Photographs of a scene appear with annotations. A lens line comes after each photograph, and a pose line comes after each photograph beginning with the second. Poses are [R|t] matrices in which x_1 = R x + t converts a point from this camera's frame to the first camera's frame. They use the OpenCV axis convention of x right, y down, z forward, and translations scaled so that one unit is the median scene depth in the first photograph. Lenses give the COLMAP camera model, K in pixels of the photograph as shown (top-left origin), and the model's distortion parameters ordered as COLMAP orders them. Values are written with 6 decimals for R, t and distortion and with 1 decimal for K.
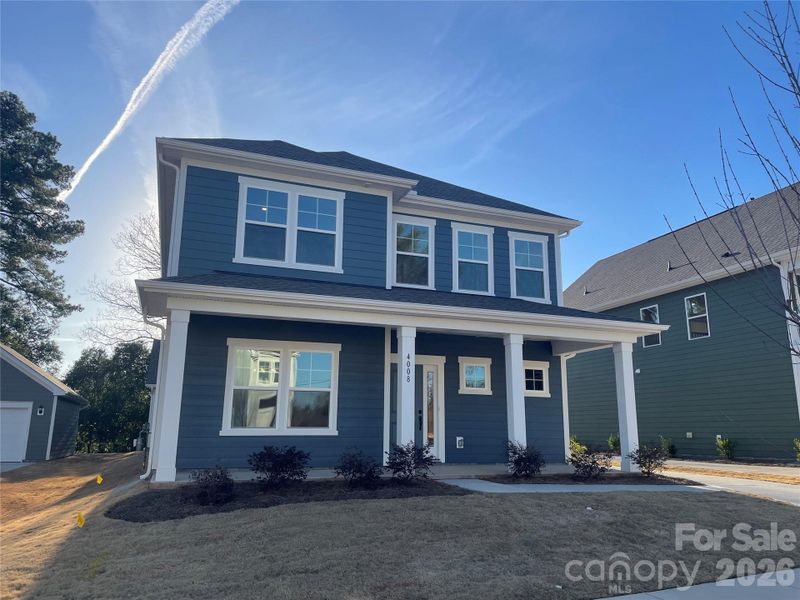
lens RADIAL K [[610.5, 0, 407.1], [0, 610.5, 300.5], [0, 0, 1]] dist [0.091252, -0.127646]
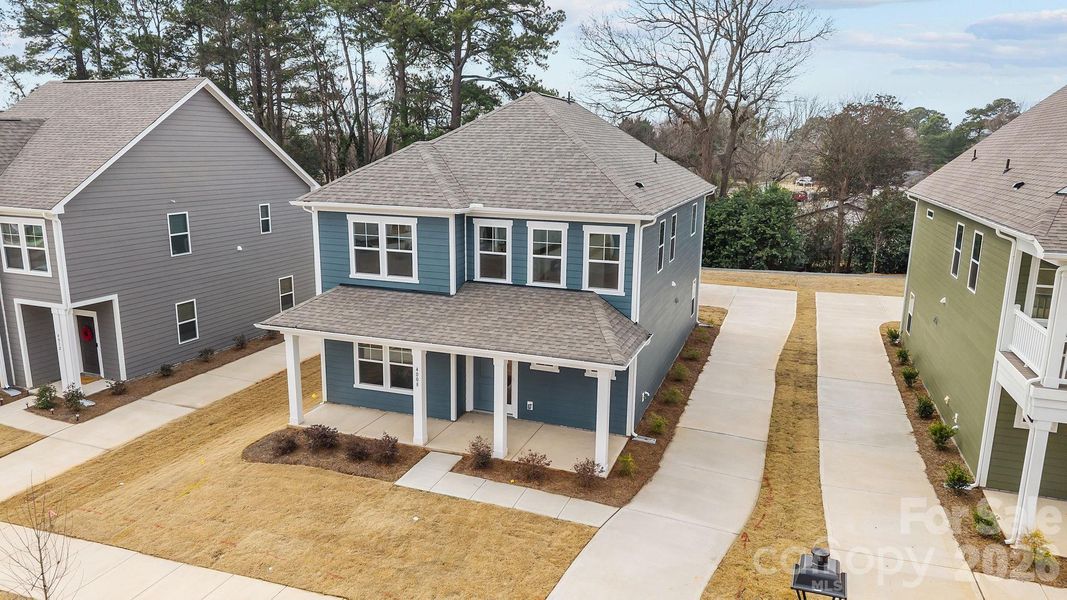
lens RADIAL K [[721.7, 0, 533.5], [0, 721.7, 300.0], [0, 0, 1]] dist [0.026886, -0.005017]
pose [[0.750704, 0.142858, -0.645008, 0.943139], [0.134705, 0.922728, 0.361147, -0.466572], [0.646760, -0.358000, 0.673452, 0.082214]]
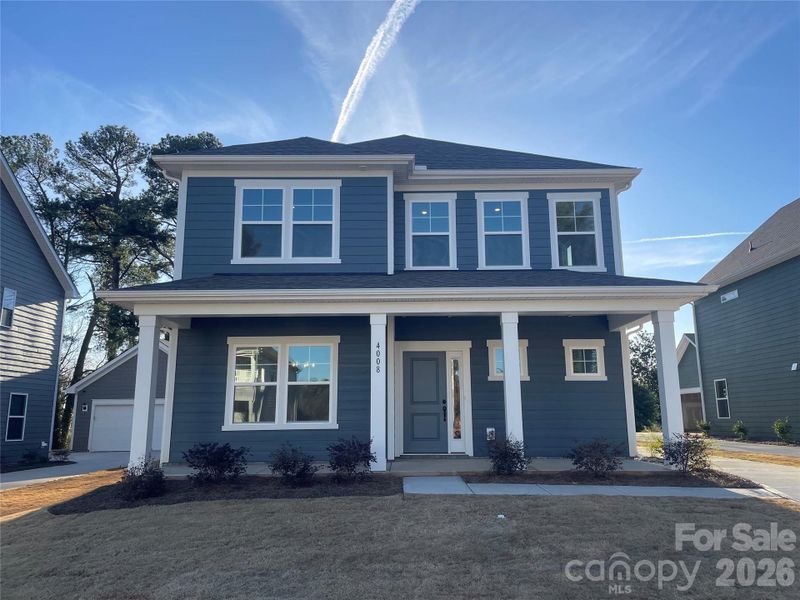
lens RADIAL K [[635.9, 0, 408.9], [0, 635.9, 299.1], [0, 0, 1]] dist [0.073374, 0.000173]
pose [[0.934690, -0.084178, -0.345352, 0.294856], [0.091490, 0.995794, 0.004894, 0.015387], [0.343488, -0.036171, 0.938460, 0.071684]]
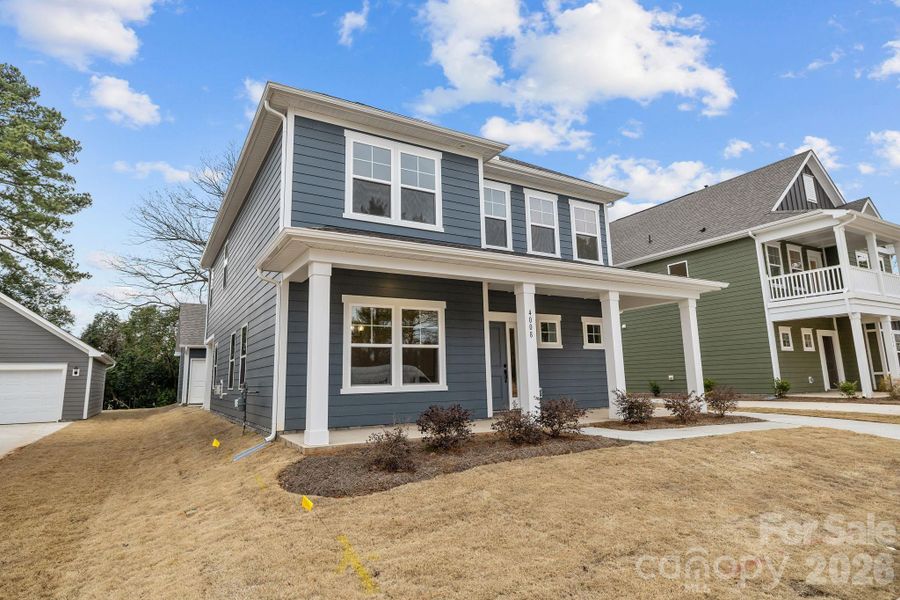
lens RADIAL K [[505.1, 0, 446.7], [0, 505.1, 295.1], [0, 0, 1]] dist [-0.007465, -0.000556]
pose [[0.987062, -0.003029, 0.160308, -0.202367], [-0.004114, 0.999014, 0.044212, 0.019921], [-0.160283, -0.044300, 0.986076, 0.146135]]
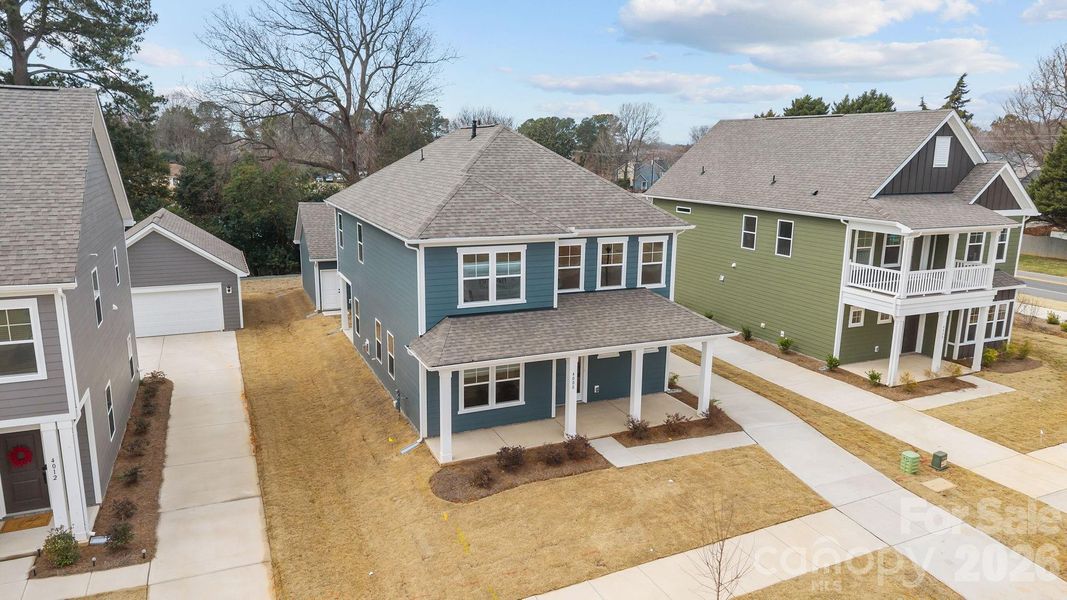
lens RADIAL K [[721.7, 0, 533.5], [0, 721.7, 300.0], [0, 0, 1]] dist [0.026886, -0.005017]
pose [[0.998462, -0.003329, 0.055340, -0.157590], [-0.019888, 0.910251, 0.413579, -0.659860], [-0.051750, -0.414043, 0.908785, -0.491878]]
